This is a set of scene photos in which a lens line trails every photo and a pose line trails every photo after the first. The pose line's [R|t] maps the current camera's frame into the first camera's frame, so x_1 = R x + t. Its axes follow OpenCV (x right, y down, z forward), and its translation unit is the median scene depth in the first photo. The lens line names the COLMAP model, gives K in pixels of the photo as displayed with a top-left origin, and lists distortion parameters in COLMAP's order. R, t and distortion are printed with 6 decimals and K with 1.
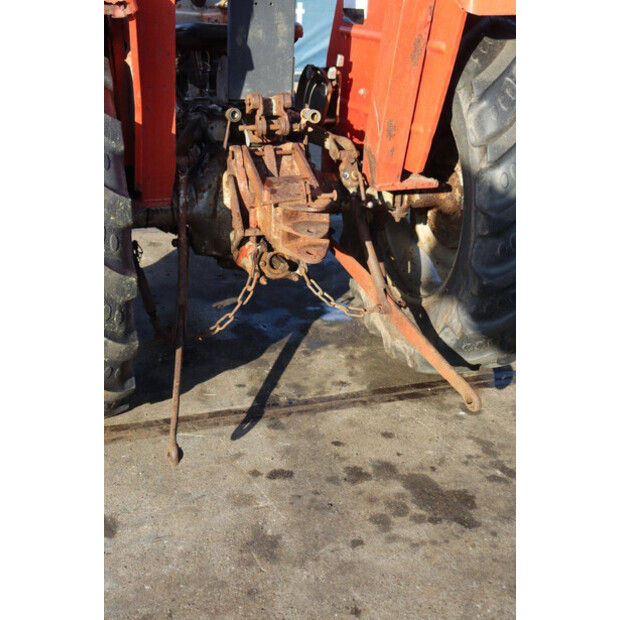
lens RADIAL K [[856.0, 0, 307.6], [0, 856.0, 311.7], [0, 0, 1]] dist [0.025097, 0.000000]
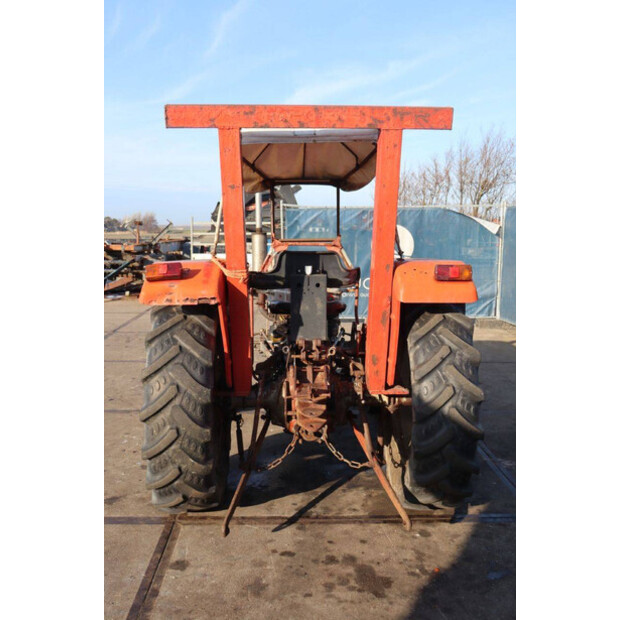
lens RADIAL K [[602.3, 0, 306.9], [0, 602.3, 308.8], [0, 0, 1]] dist [-0.045937, 0.000000]
pose [[0.953521, 0.012102, -0.301083, 0.339307], [-0.093965, 0.961311, -0.258942, 0.021874], [0.286301, 0.275198, 0.917768, -0.216686]]
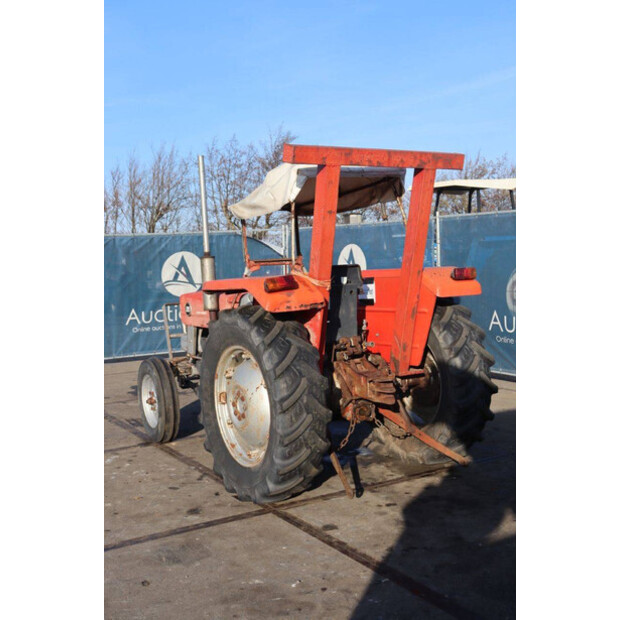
lens RADIAL K [[709.3, 0, 299.2], [0, 709.3, 310.4], [0, 0, 1]] dist [0.000847, 0.000000]
pose [[0.979608, -0.081903, 0.183466, -0.506766], [0.136456, 0.941445, -0.308321, 0.232866], [-0.147471, 0.327069, 0.933423, -0.728182]]
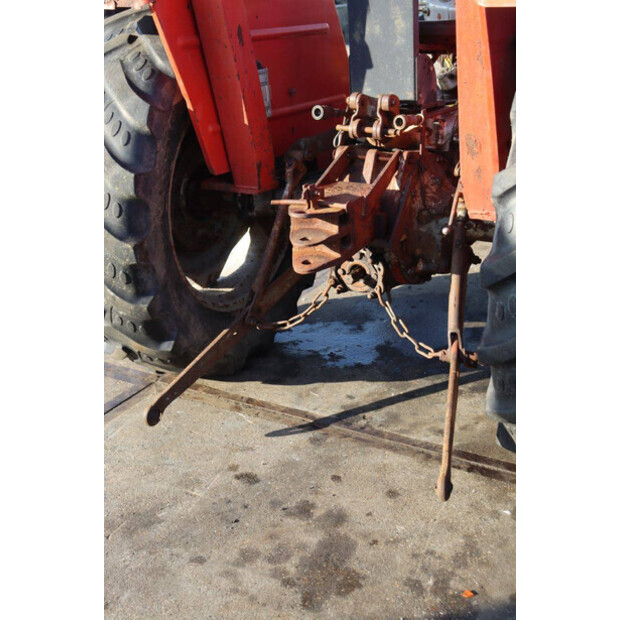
lens RADIAL K [[856.0, 0, 309.5], [0, 856.0, 313.4], [0, 0, 1]] dist [0.025097, 0.000000]
pose [[0.667354, 0.239194, -0.705284, 0.617718], [-0.245303, 0.964772, 0.095087, -0.095317], [0.703182, 0.109551, 0.702519, 0.320980]]
